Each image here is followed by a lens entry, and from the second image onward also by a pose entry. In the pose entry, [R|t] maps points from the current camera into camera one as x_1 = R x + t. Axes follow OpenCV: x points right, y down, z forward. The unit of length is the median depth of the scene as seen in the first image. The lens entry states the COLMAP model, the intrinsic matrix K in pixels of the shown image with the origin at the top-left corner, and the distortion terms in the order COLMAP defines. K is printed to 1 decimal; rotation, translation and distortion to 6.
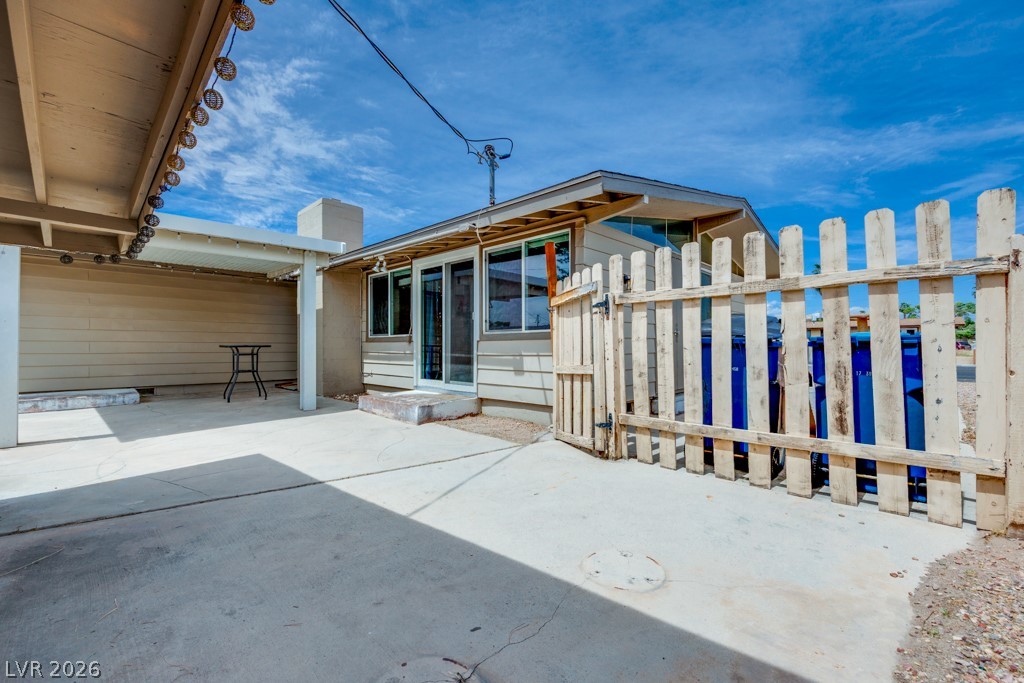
lens RADIAL K [[432.5, 0, 488.9], [0, 432.5, 346.0], [0, 0, 1]] dist [-0.001361, 0.001418]
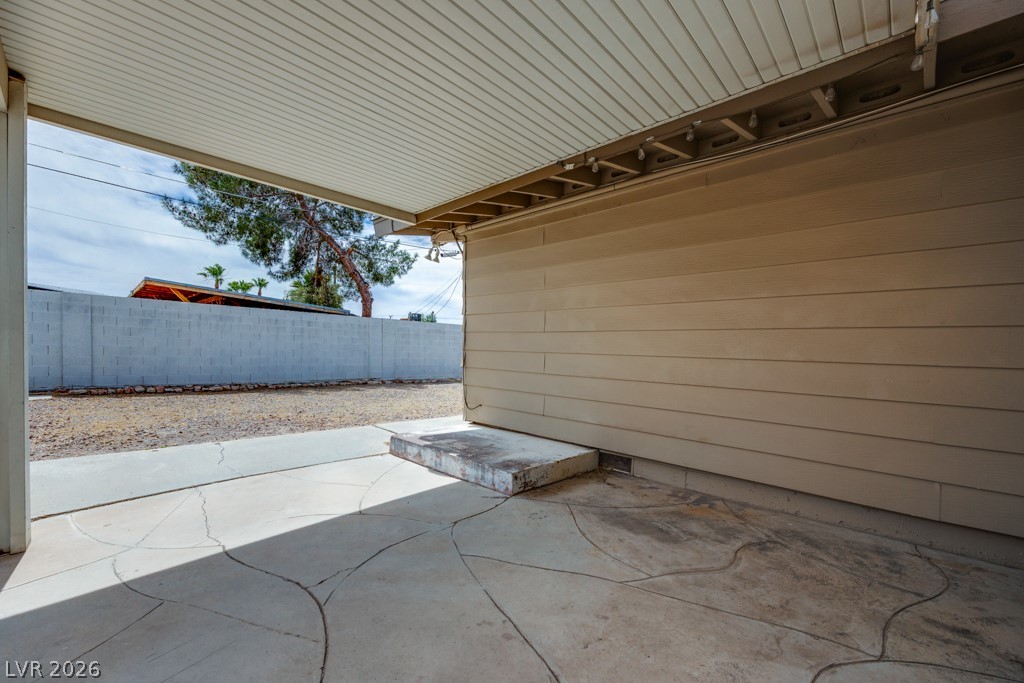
lens RADIAL K [[432.5, 0, 512.3], [0, 432.5, 344.6], [0, 0, 1]] dist [-0.001361, 0.001418]
pose [[0.009321, -0.014781, -0.999847, -0.662279], [-0.031770, 0.999382, -0.015070, -0.020058], [0.999452, 0.031905, 0.008846, 1.746694]]
